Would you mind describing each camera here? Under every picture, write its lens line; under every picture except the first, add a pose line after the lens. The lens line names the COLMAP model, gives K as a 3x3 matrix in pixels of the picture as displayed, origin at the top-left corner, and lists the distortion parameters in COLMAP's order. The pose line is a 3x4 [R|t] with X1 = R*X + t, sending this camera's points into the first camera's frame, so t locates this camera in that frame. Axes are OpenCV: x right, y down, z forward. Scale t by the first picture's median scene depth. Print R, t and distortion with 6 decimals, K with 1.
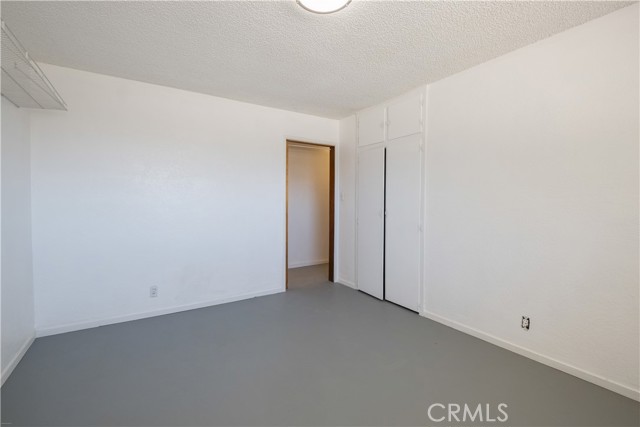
lens RADIAL K [[283.0, 0, 318.7], [0, 283.0, 212.1], [0, 0, 1]] dist [-0.007981, -0.000034]
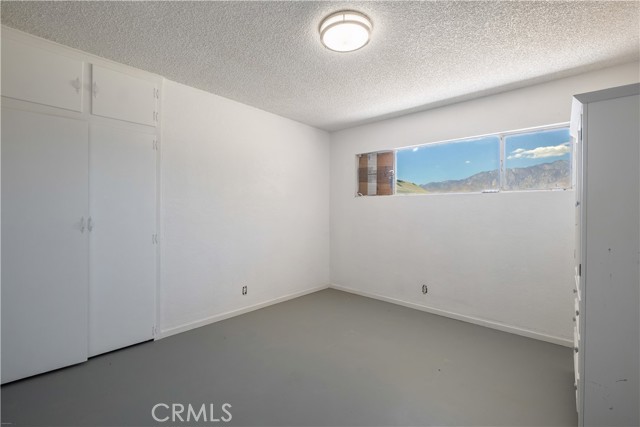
lens RADIAL K [[283.0, 0, 316.7], [0, 283.0, 209.7], [0, 0, 1]] dist [-0.007981, -0.000034]
pose [[-0.252094, -0.011946, 0.967629, -0.594307], [0.020417, 0.999636, 0.017660, -0.035683], [-0.967487, 0.024208, -0.251758, 0.746084]]
